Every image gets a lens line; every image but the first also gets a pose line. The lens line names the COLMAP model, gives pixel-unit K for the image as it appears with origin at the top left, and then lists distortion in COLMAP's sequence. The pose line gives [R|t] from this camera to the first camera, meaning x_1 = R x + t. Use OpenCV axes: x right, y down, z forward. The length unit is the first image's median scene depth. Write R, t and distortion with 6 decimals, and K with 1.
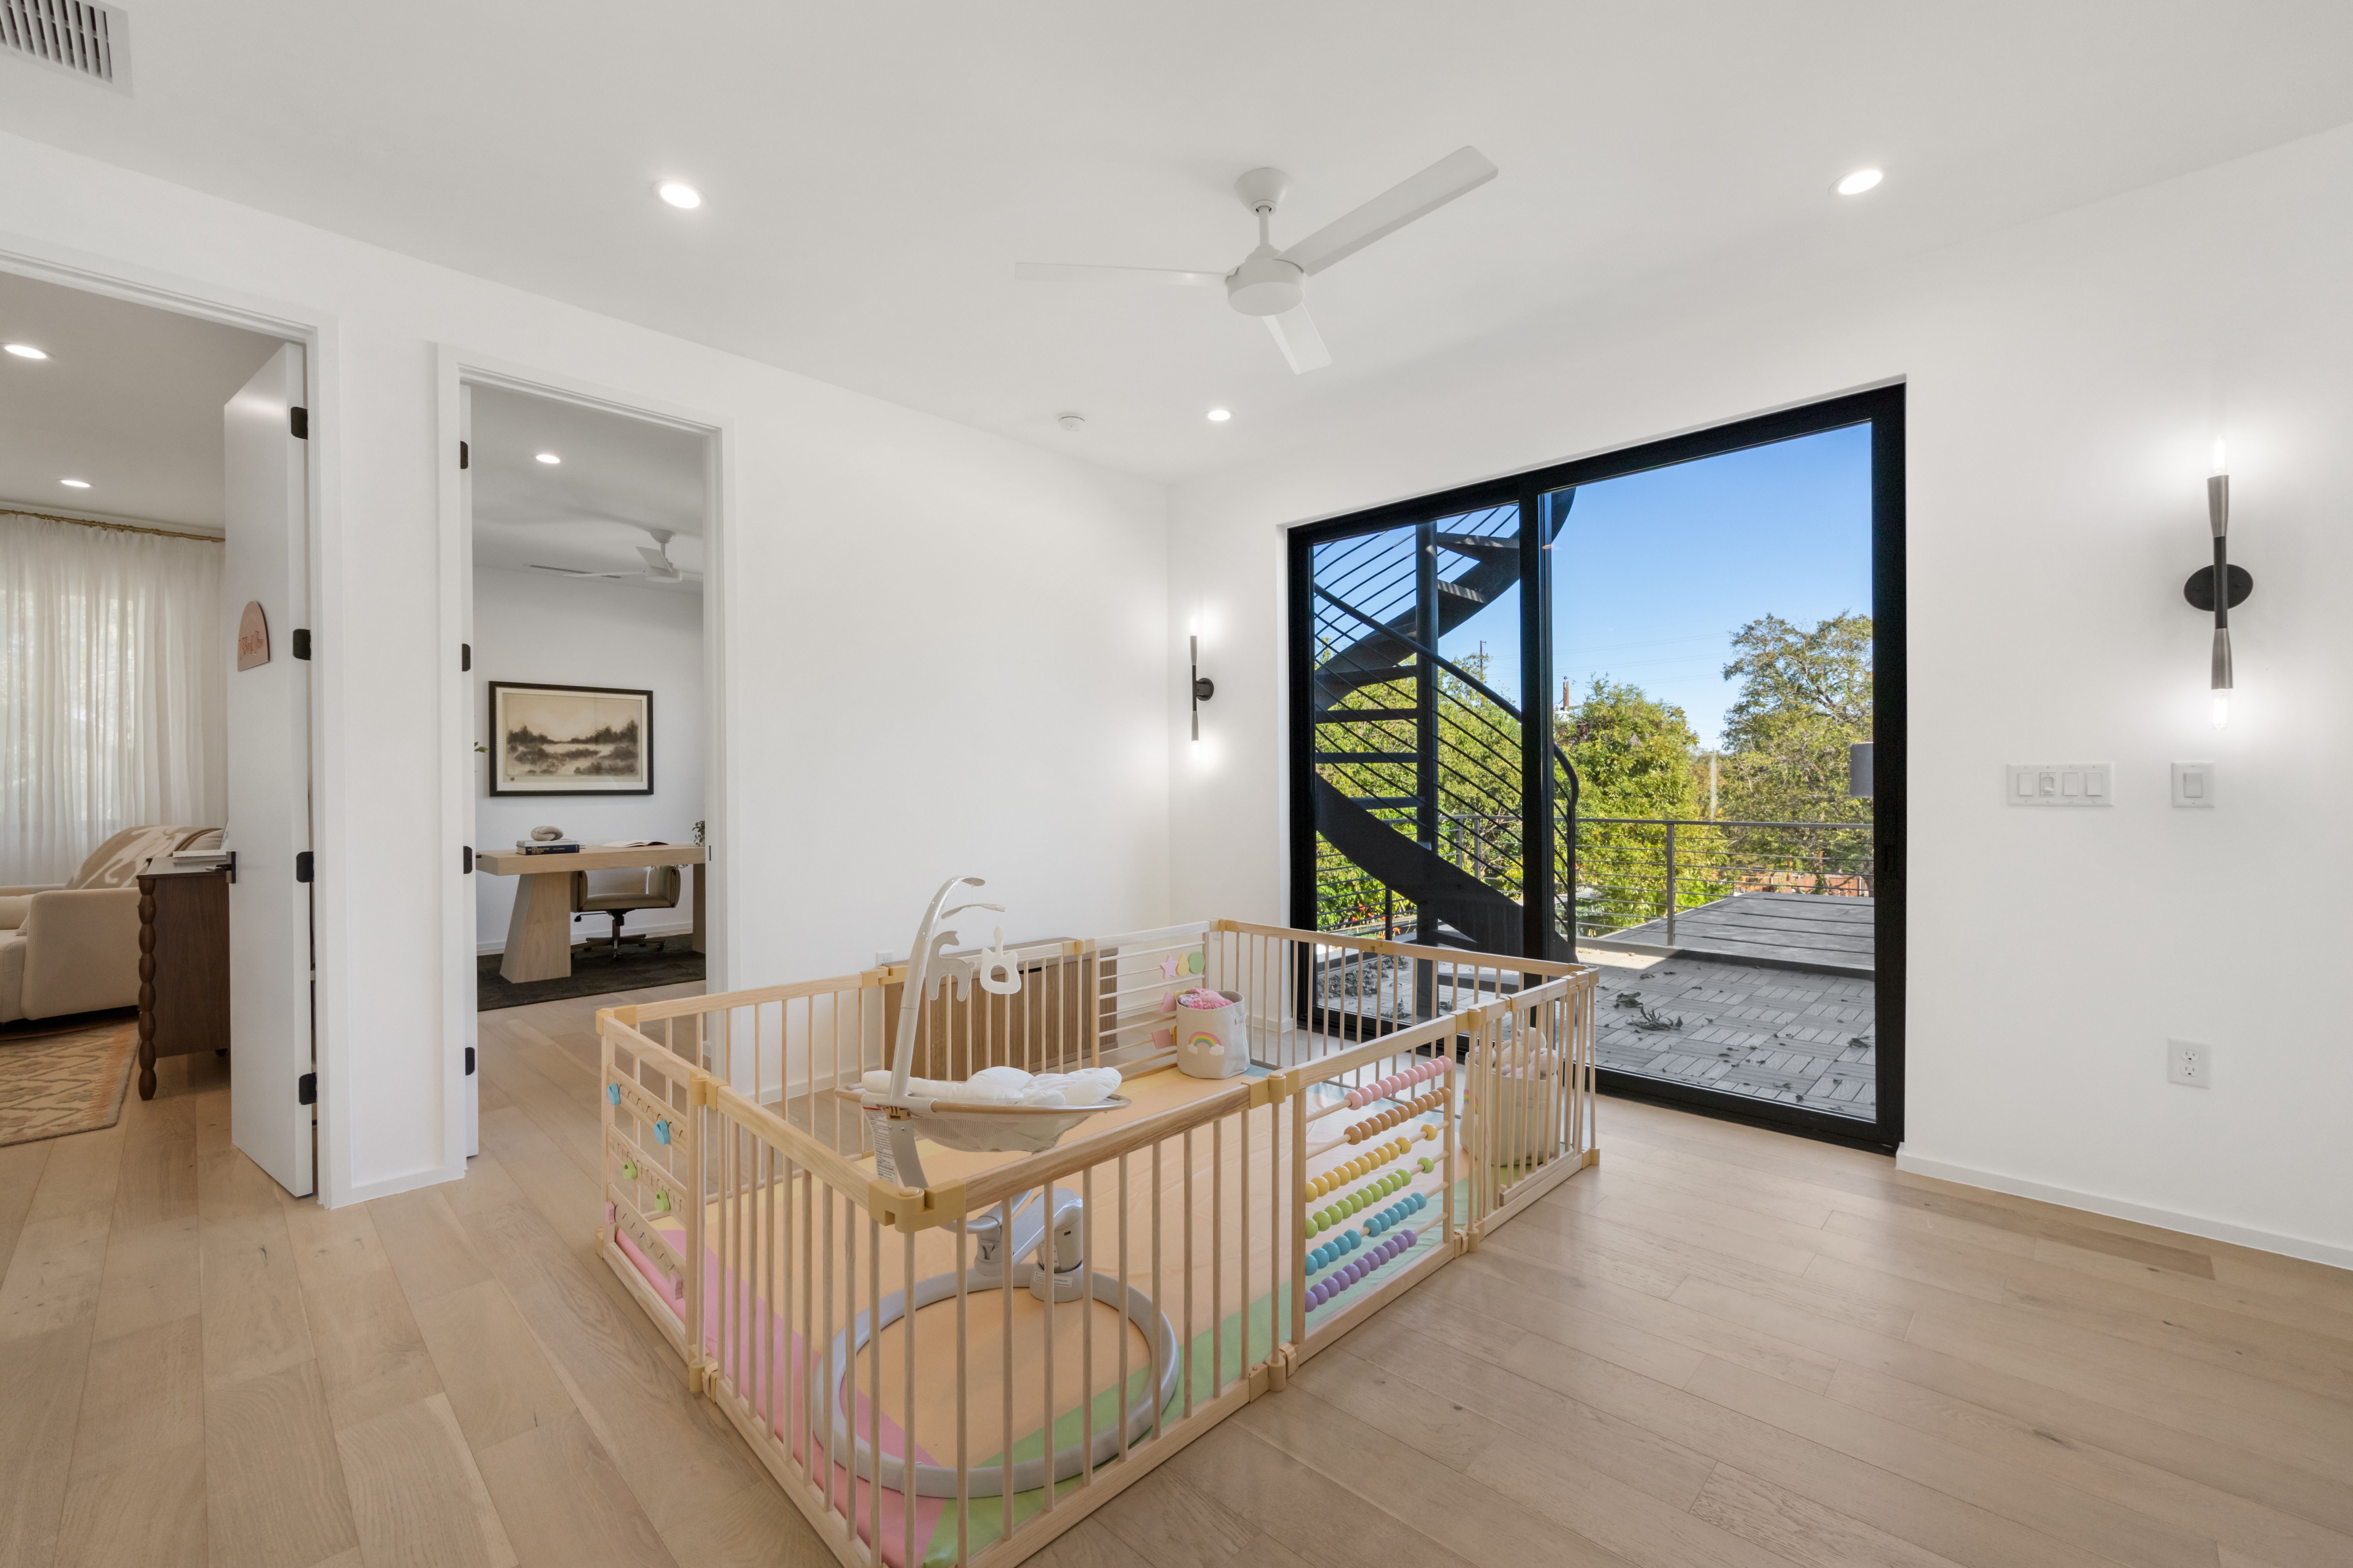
lens RADIAL K [[964.9, 0, 1187.7], [0, 964.9, 788.2], [0, 0, 1]] dist [-0.002577, 0.001343]
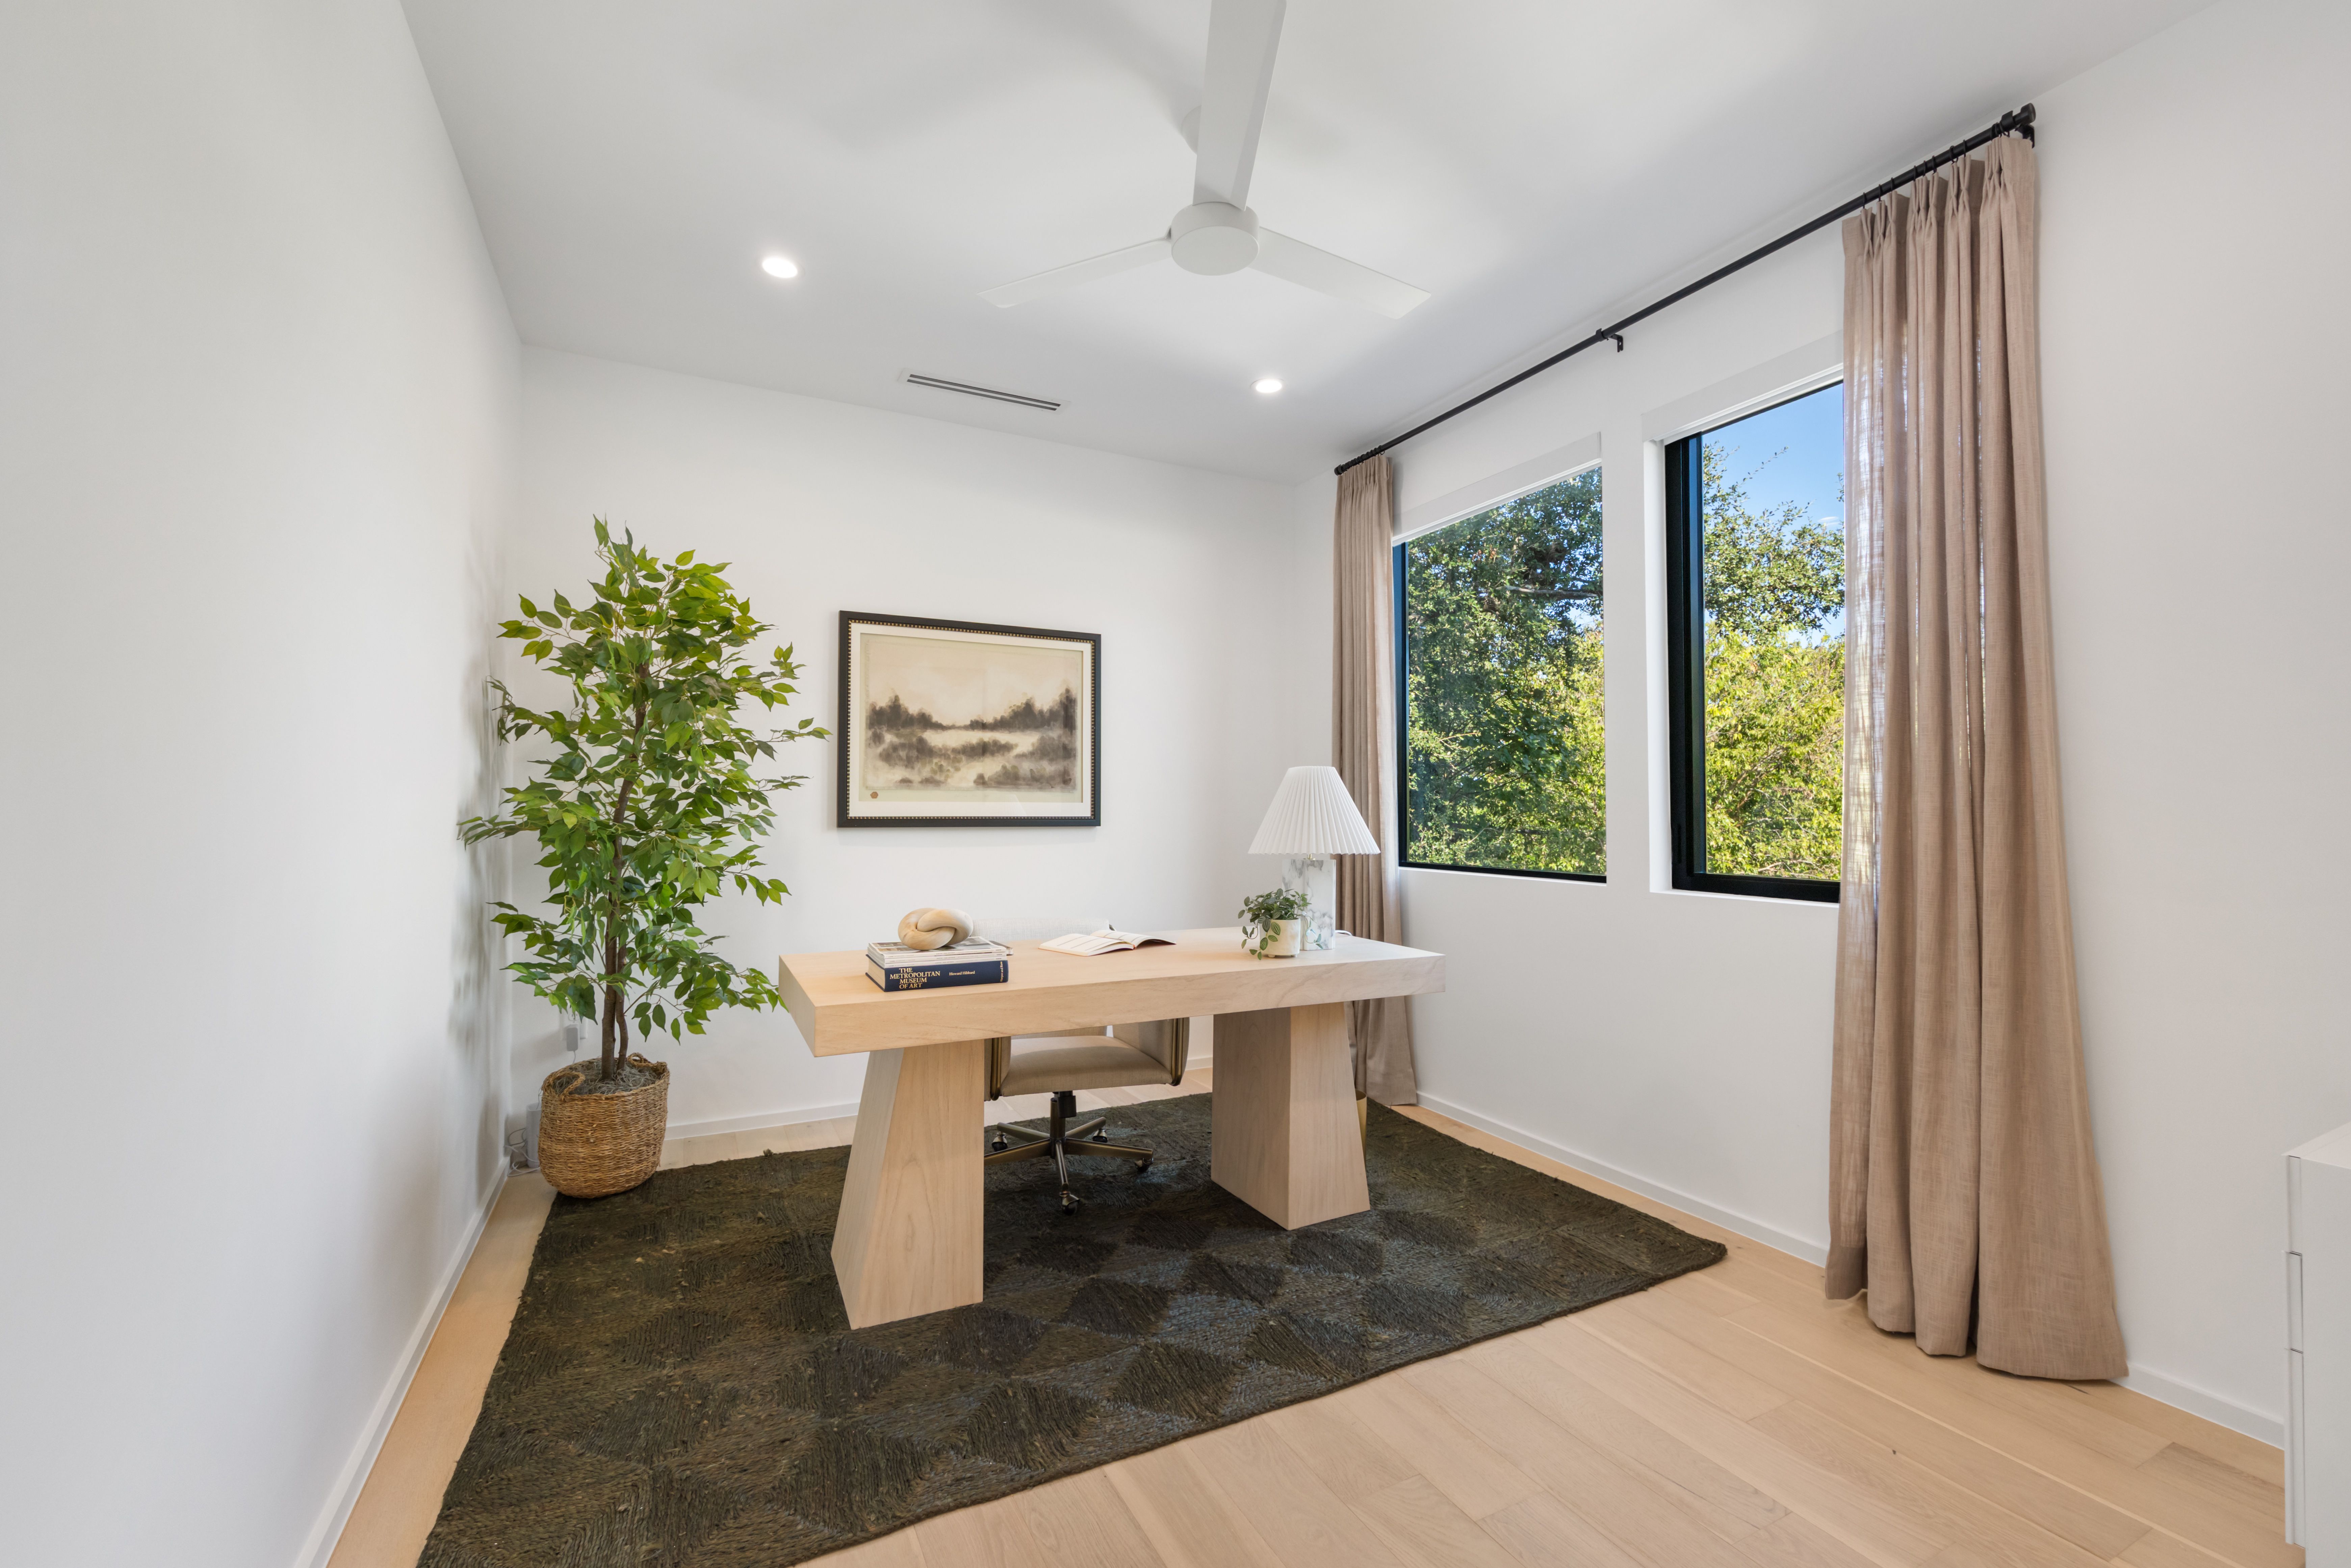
lens RADIAL K [[964.1, 0, 1182.1], [0, 964.1, 796.9], [0, 0, 1]] dist [-0.002577, 0.001343]
pose [[0.948392, 0.001358, -0.317097, -0.362292], [-0.008797, 0.999719, -0.022030, 0.001827], [0.316977, 0.023683, 0.948137, 0.536718]]
